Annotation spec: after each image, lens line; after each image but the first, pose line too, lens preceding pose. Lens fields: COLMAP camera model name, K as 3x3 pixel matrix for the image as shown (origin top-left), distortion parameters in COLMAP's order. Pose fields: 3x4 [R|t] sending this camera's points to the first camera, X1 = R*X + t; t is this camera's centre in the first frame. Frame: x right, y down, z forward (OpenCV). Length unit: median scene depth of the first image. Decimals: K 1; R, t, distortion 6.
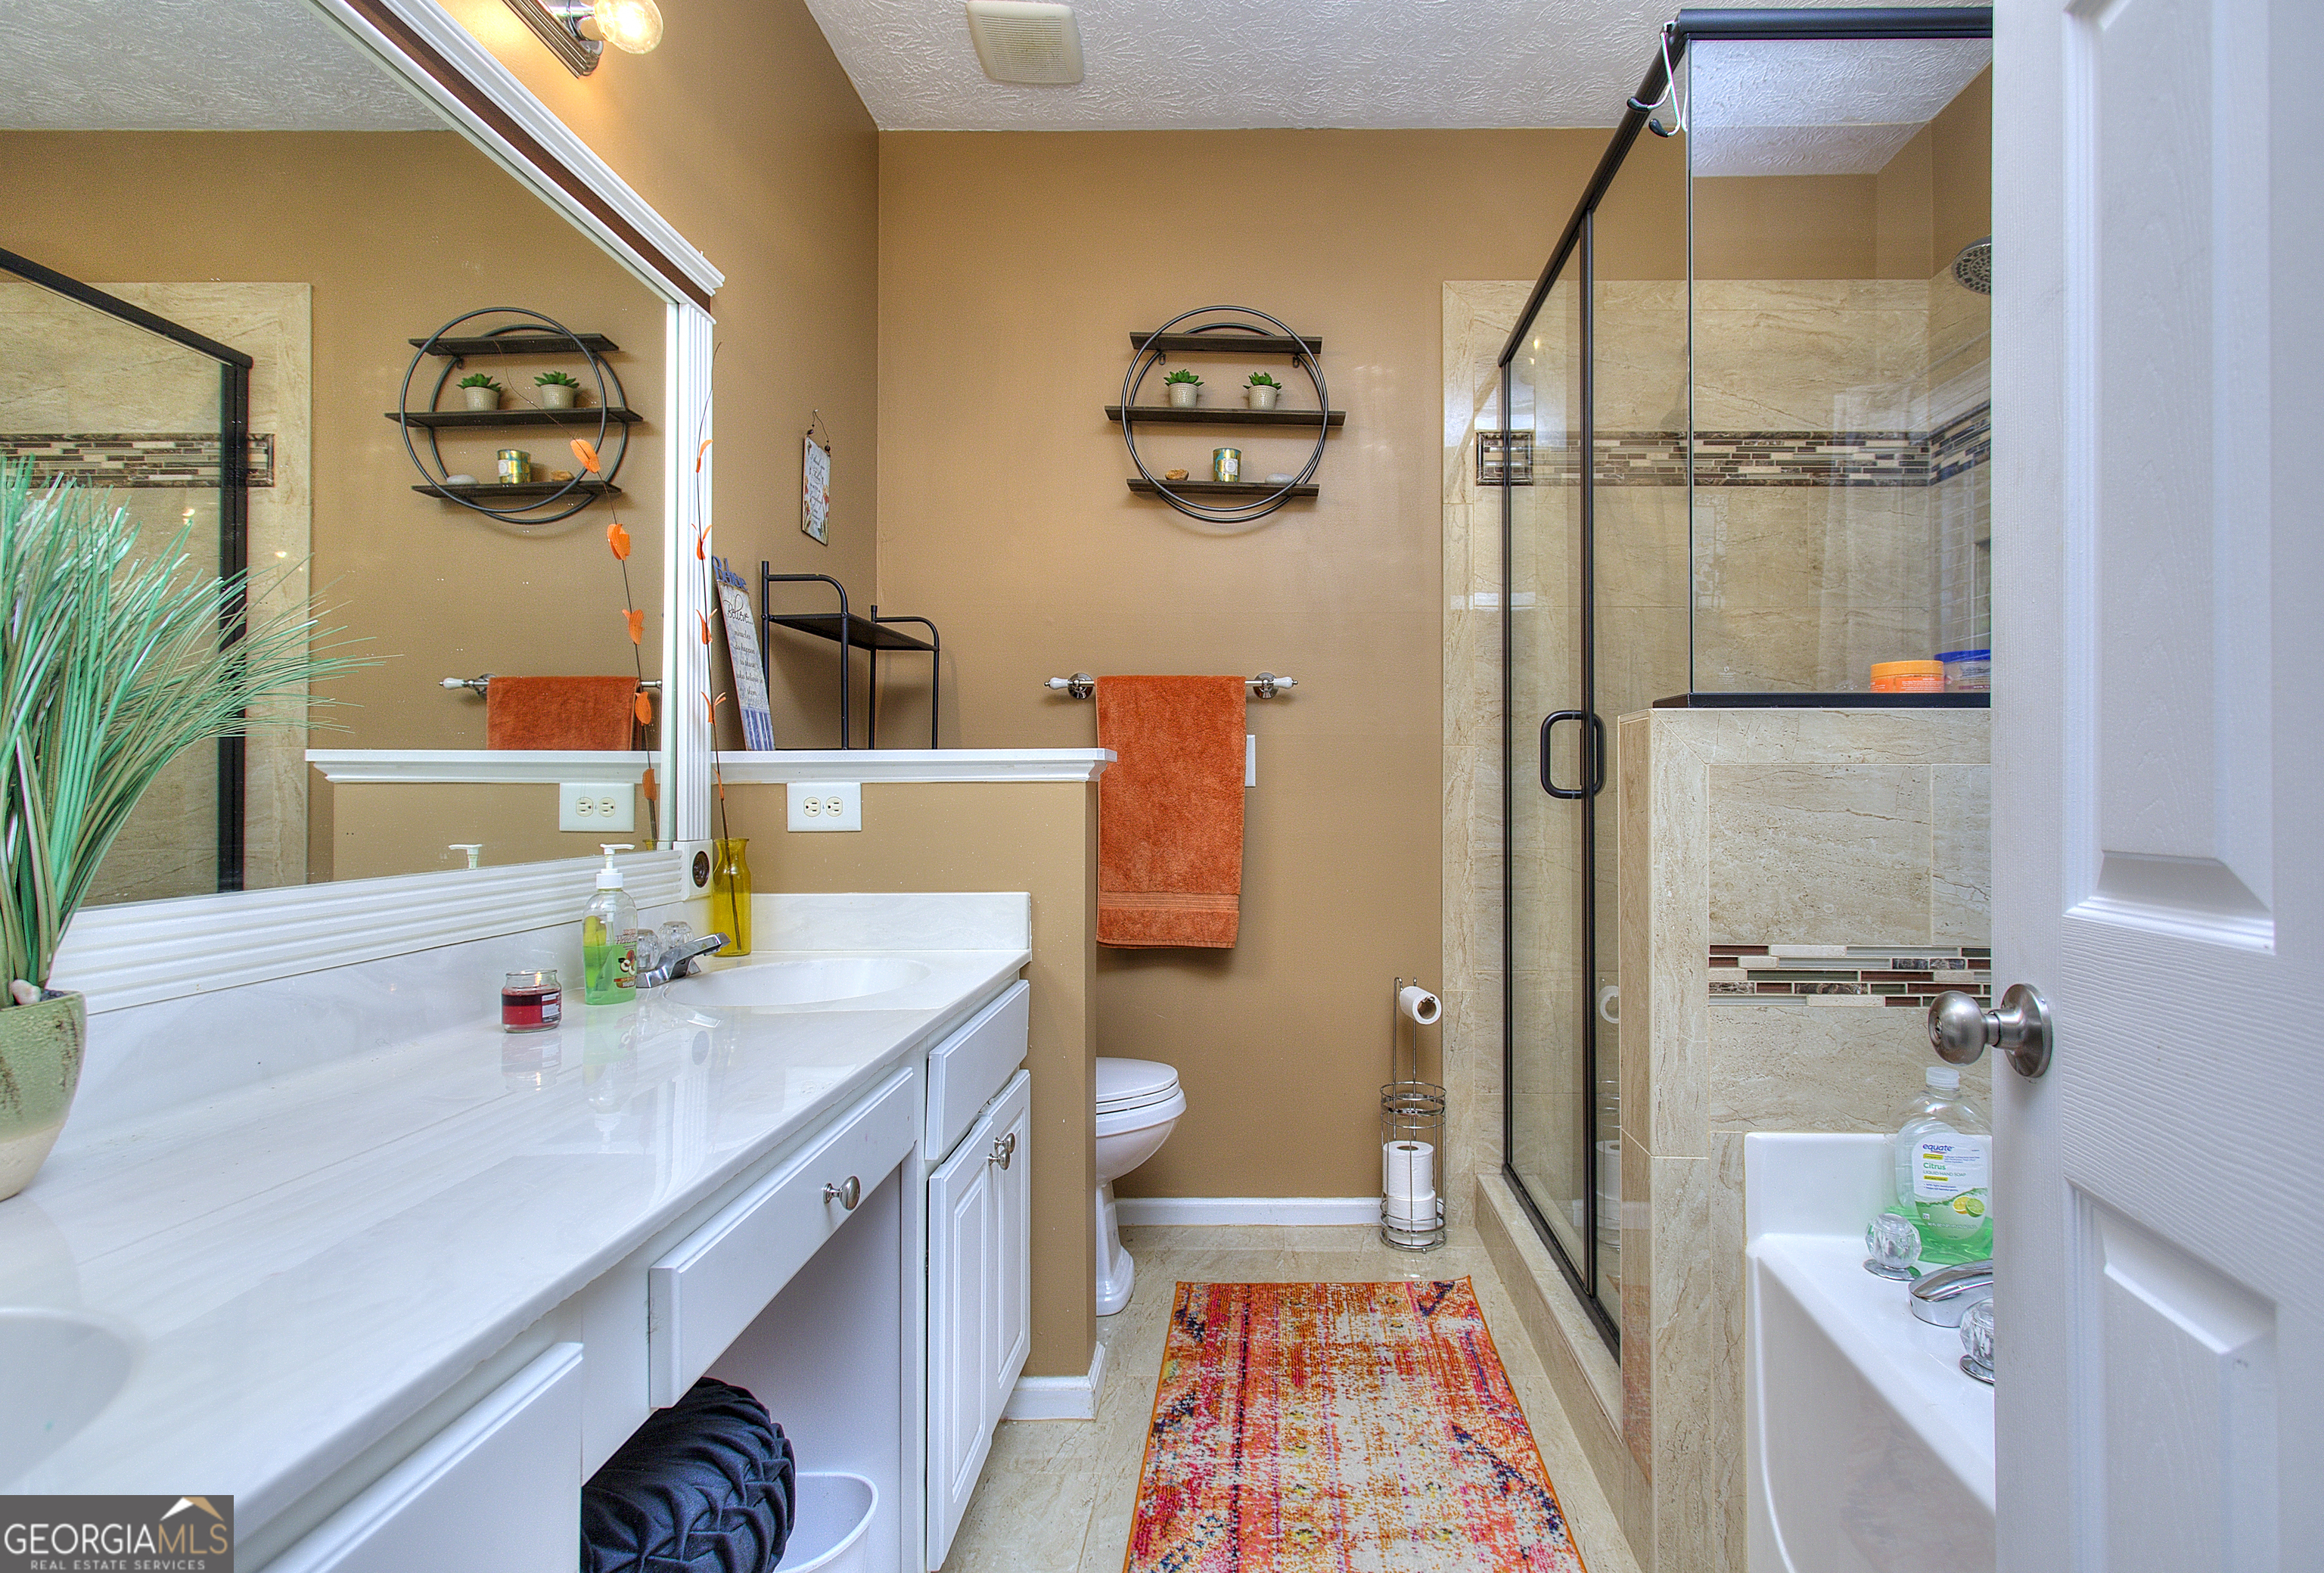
lens RADIAL K [[1223.5, 0, 1237.9], [0, 1223.5, 778.7], [0, 0, 1]] dist [0.000773, 0.005096]
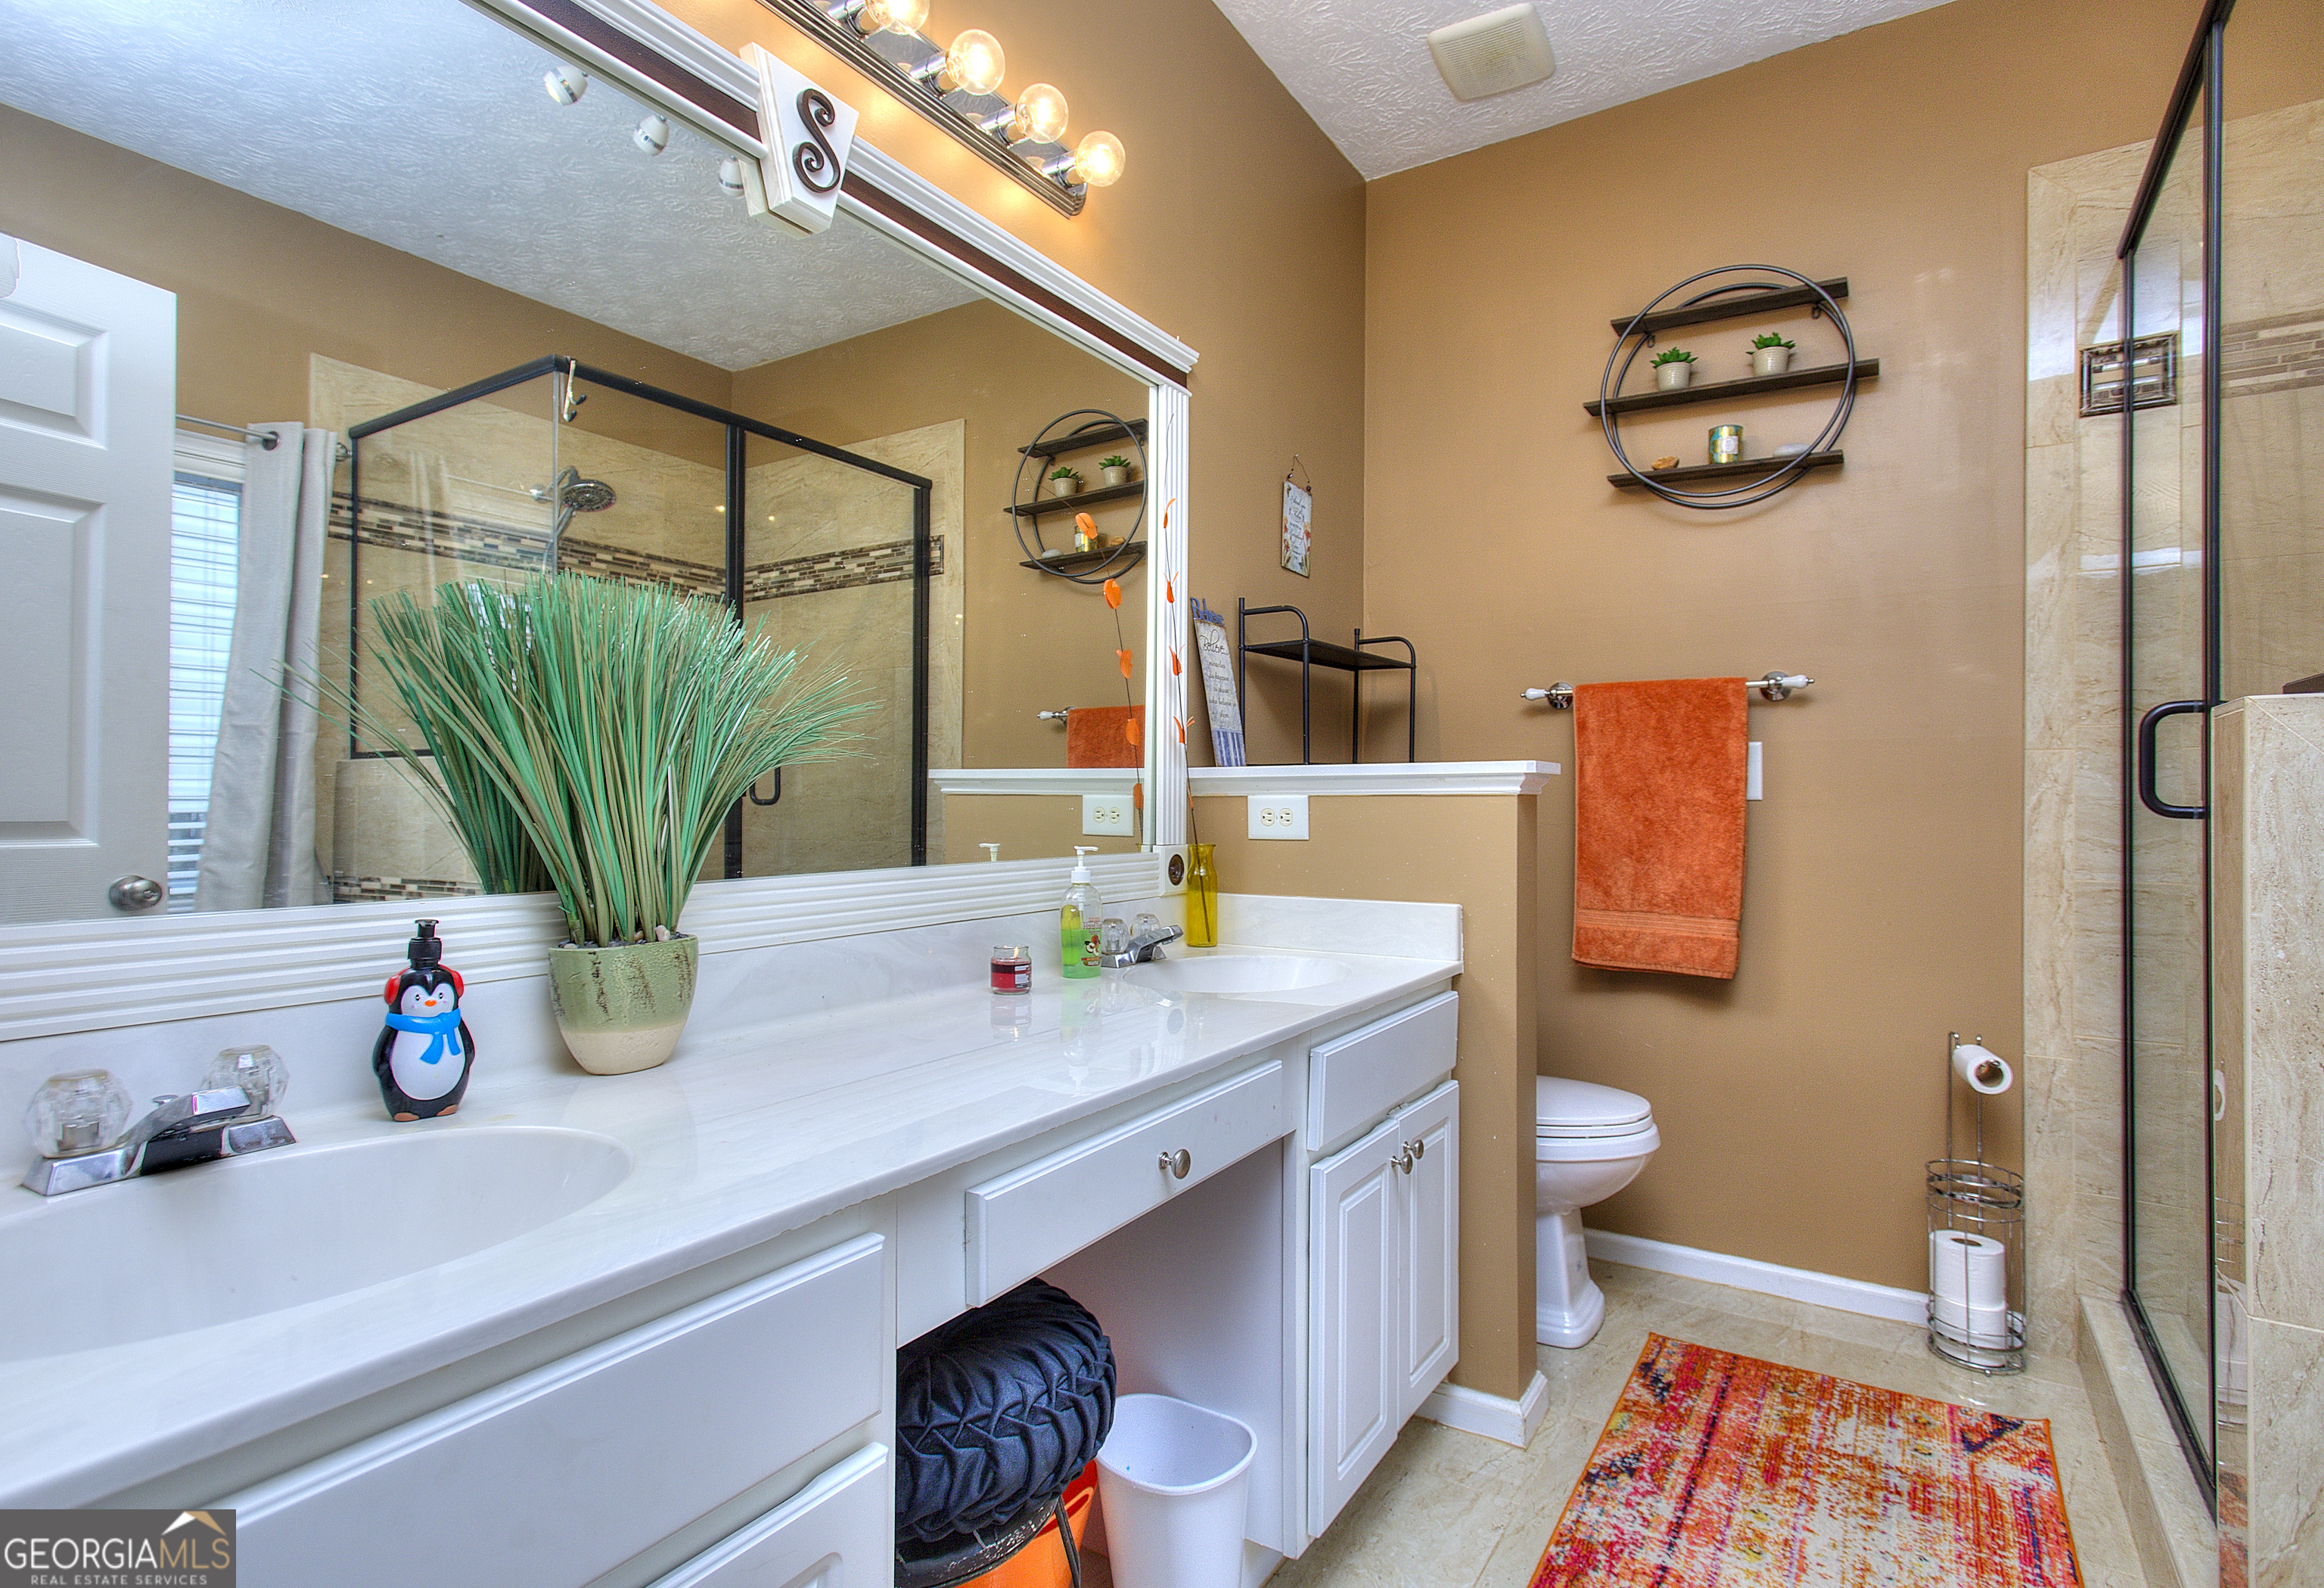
lens RADIAL K [[1184.4, 0, 1149.0], [0, 1184.4, 789.1], [0, 0, 1]] dist [0.003596, 0.004226]
pose [[0.837294, -0.000349, -0.546752, 0.121348], [0.000948, 0.999999, 0.000813, -0.002717], [0.546751, -0.001199, 0.837294, 0.036221]]
